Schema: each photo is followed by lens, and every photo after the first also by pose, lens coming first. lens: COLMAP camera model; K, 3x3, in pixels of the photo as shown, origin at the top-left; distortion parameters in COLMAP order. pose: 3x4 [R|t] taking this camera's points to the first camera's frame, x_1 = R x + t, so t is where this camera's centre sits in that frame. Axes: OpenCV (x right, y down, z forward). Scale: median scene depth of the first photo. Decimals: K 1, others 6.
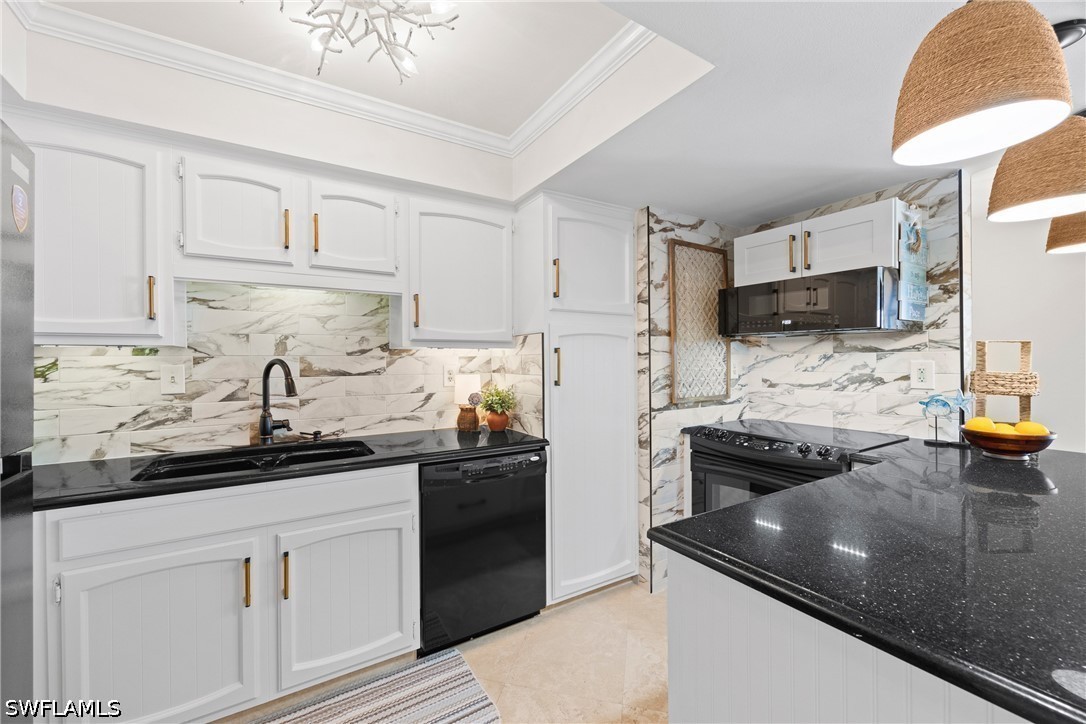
lens RADIAL K [[435.5, 0, 538.9], [0, 435.5, 360.4], [0, 0, 1]] dist [0.000610, 0.000435]
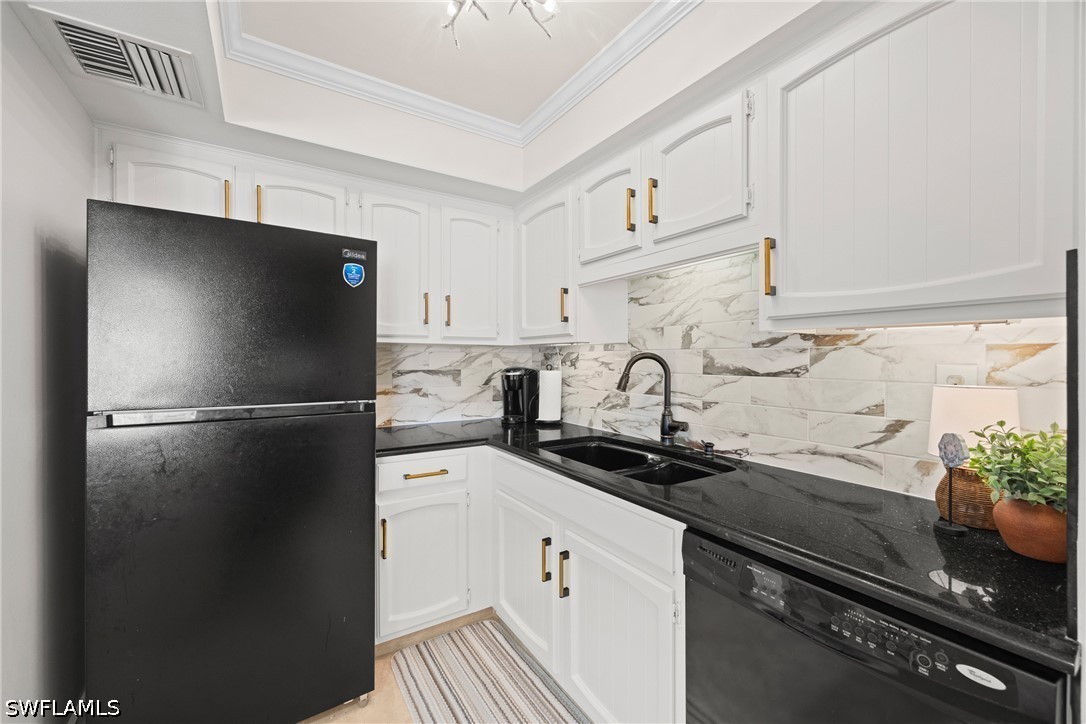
lens RADIAL K [[435.5, 0, 538.9], [0, 435.5, 360.4], [0, 0, 1]] dist [0.000610, 0.000435]
pose [[0.015731, 0.011638, -0.999809, 0.278991], [-0.001499, 0.999931, 0.011616, 0.002296], [0.999875, 0.001316, 0.015747, 0.667395]]
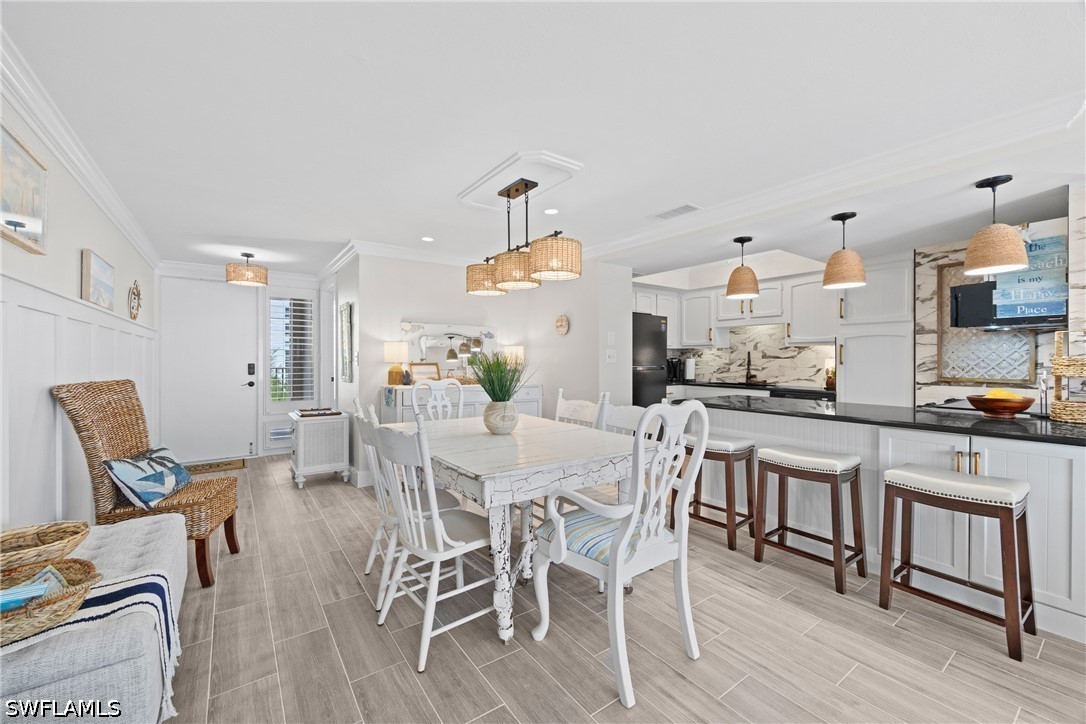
lens RADIAL K [[435.5, 0, 538.9], [0, 435.5, 360.4], [0, 0, 1]] dist [0.000610, 0.000435]
pose [[0.062772, 0.011425, -0.997962, 1.884325], [-0.004557, 0.999927, 0.011161, 0.026056], [0.998017, 0.003847, 0.062820, -0.450008]]
